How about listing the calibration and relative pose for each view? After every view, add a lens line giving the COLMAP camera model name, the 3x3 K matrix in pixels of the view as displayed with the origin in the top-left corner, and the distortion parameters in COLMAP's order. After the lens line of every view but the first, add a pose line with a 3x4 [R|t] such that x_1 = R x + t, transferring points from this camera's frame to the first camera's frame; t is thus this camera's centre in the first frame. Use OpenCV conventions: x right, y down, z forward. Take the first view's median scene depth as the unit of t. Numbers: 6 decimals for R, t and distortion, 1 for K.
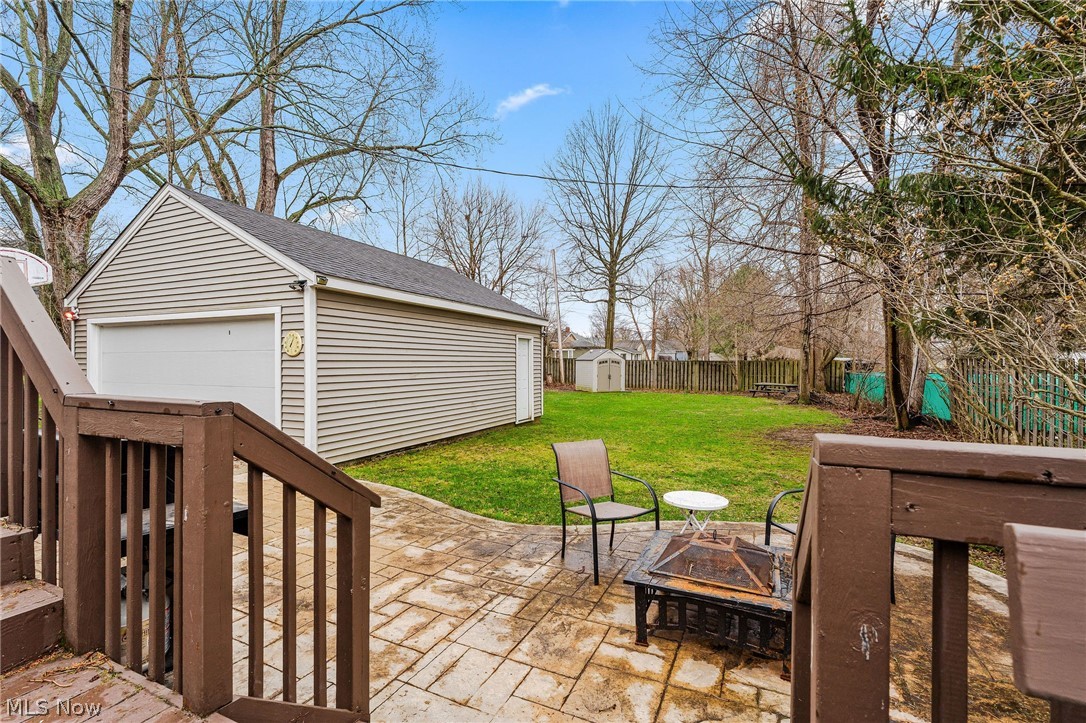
lens RADIAL K [[486.3, 0, 543.0], [0, 486.3, 361.5], [0, 0, 1]] dist [0.001276, 0.000166]
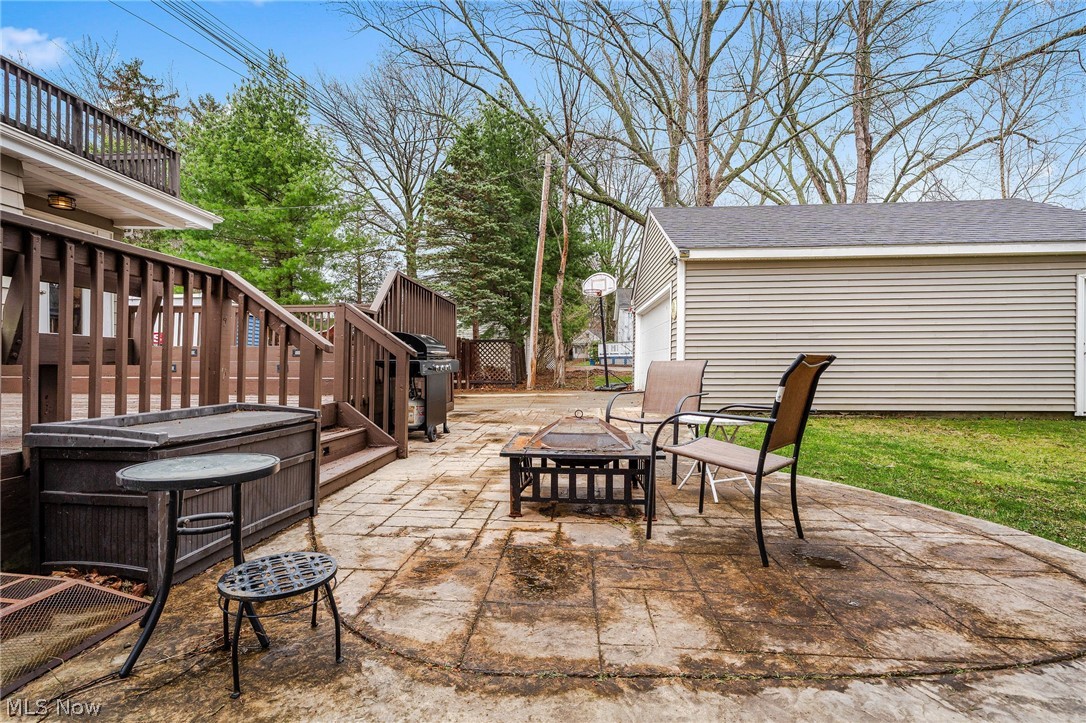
lens RADIAL K [[486.3, 0, 543.0], [0, 486.3, 361.5], [0, 0, 1]] dist [0.001276, 0.000166]
pose [[0.342951, 0.002401, -0.939350, 0.184650], [0.006425, 0.999967, 0.004902, 0.030937], [0.939331, -0.007717, 0.342924, 0.076073]]
